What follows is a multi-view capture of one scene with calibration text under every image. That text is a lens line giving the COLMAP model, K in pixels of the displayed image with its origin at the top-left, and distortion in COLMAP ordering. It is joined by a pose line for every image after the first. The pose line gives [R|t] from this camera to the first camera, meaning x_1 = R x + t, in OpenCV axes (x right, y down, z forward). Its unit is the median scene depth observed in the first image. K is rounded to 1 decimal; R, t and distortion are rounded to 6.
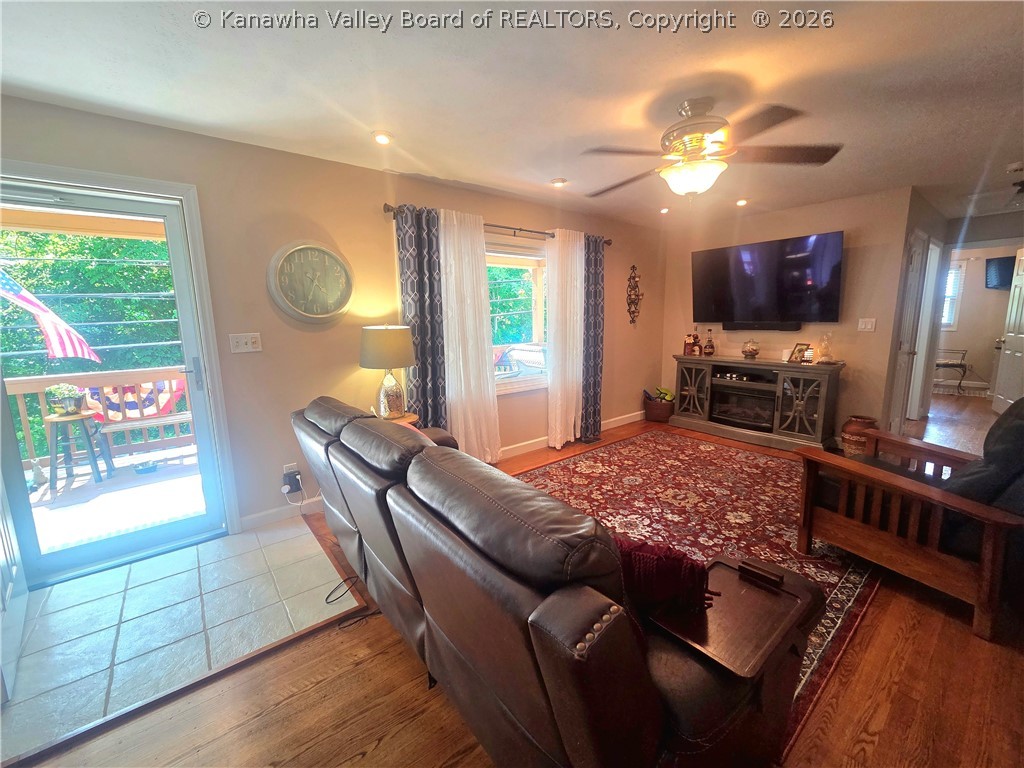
lens RADIAL K [[417.1, 0, 515.5], [0, 417.1, 384.1], [0, 0, 1]] dist [0.013890, -0.000703]
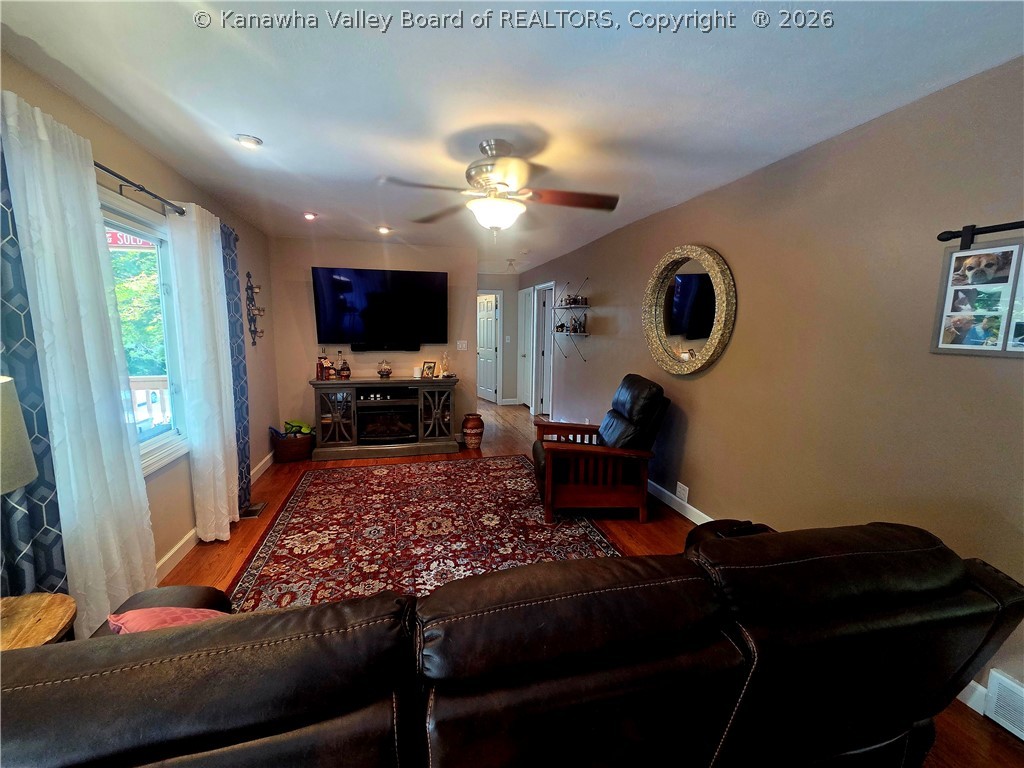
lens RADIAL K [[417.1, 0, 510.2], [0, 417.1, 382.9], [0, 0, 1]] dist [0.013890, -0.000703]
pose [[0.422464, -0.097890, 0.901078, -0.299143], [0.132073, 0.990188, 0.045649, -0.063689], [-0.896706, 0.099723, 0.431247, 0.308632]]
